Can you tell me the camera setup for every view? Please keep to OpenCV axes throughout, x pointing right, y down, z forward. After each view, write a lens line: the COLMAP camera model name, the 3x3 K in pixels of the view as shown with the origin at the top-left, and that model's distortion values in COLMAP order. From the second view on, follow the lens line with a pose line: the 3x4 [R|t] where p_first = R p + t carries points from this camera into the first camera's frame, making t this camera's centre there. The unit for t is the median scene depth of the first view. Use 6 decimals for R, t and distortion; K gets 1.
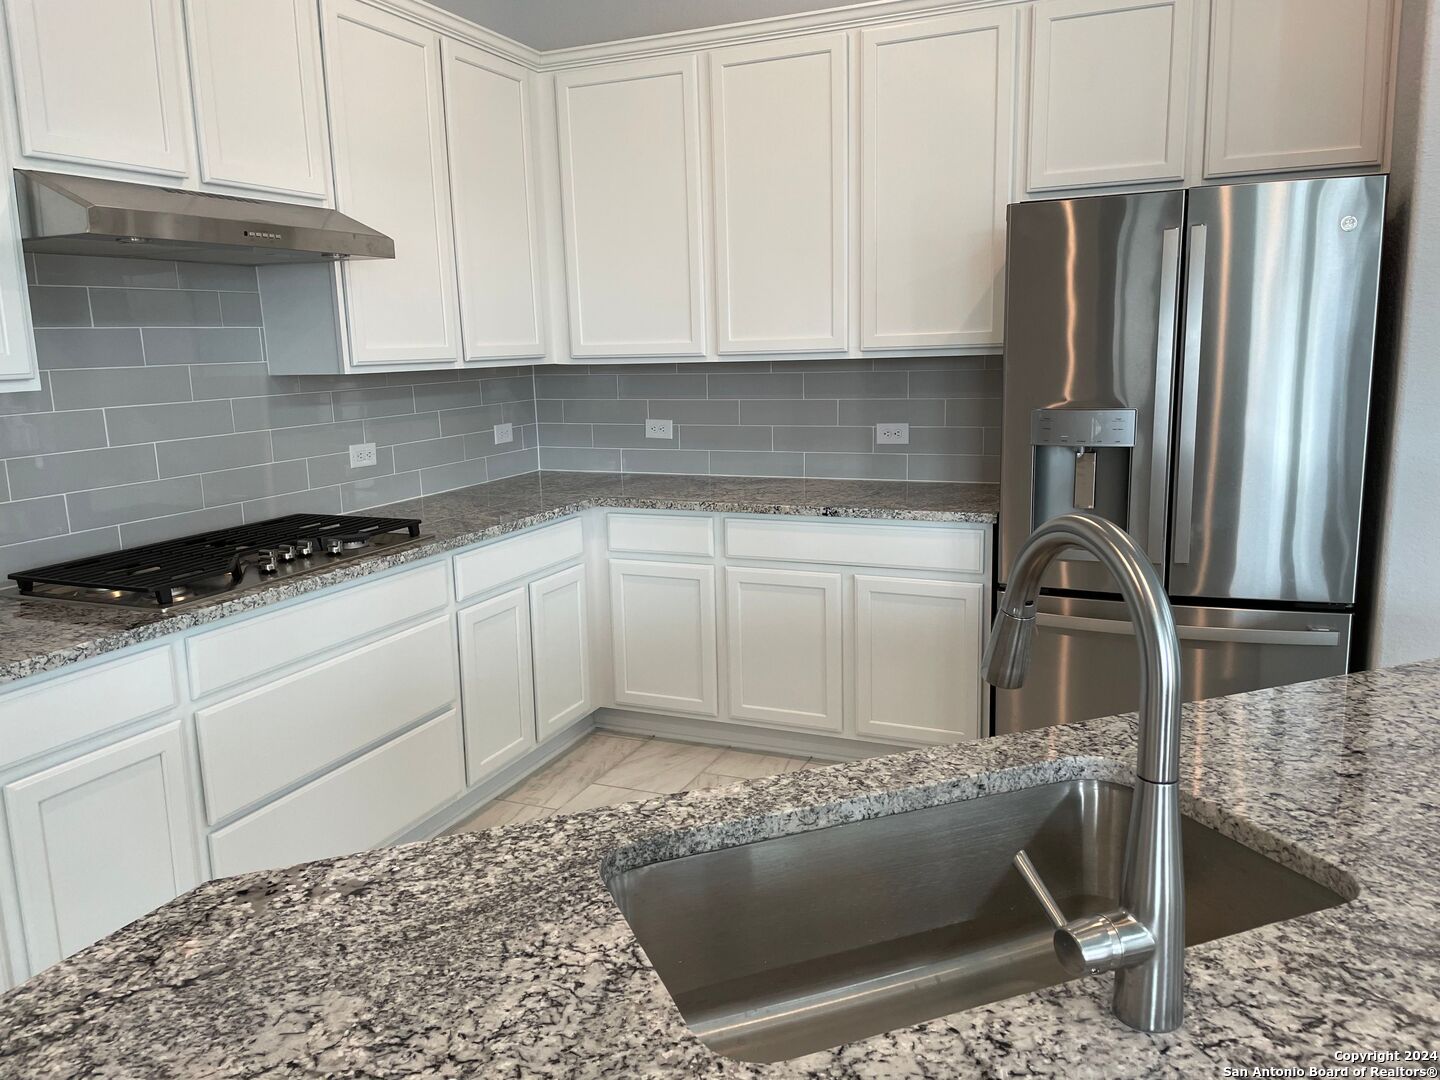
lens RADIAL K [[1077.5, 0, 720.7], [0, 1077.5, 537.5], [0, 0, 1]] dist [0.045705, -0.028299]
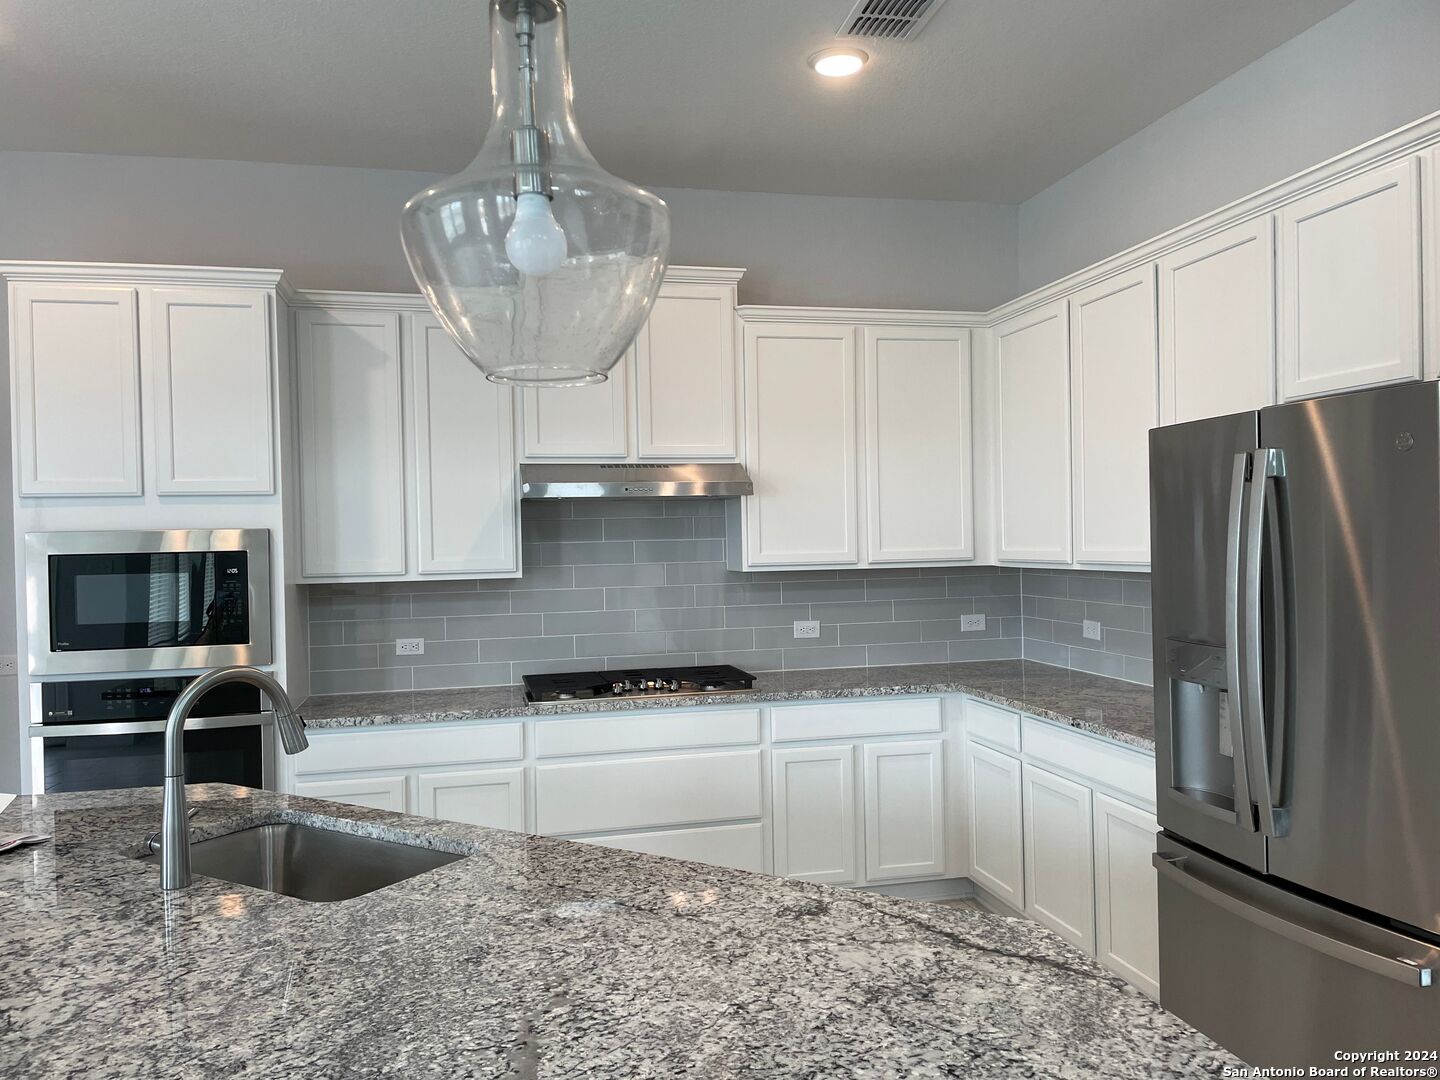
lens RADIAL K [[1077.5, 0, 720.3], [0, 1077.5, 540.4], [0, 0, 1]] dist [0.045705, -0.028299]
pose [[0.596180, 0.016098, -0.802689, 0.723370], [-0.140534, 0.986455, -0.084596, -0.060374], [0.790455, 0.163239, 0.590368, 0.110025]]
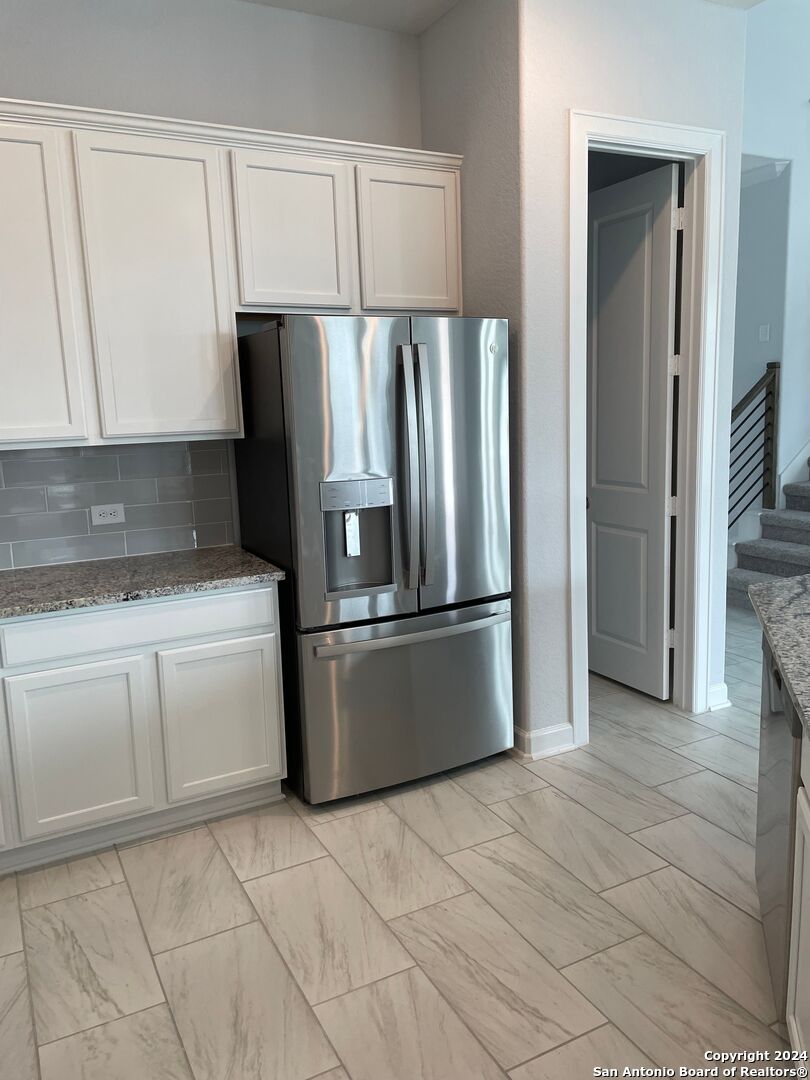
lens RADIAL K [[808.1, 0, 409.1], [0, 808.1, 523.0], [0, 0, 1]] dist [0.045705, -0.028299]
pose [[0.627338, -0.110608, 0.770852, -0.318992], [0.153913, 0.987947, 0.016501, -0.064607], [-0.763386, 0.108292, 0.636800, 0.310302]]
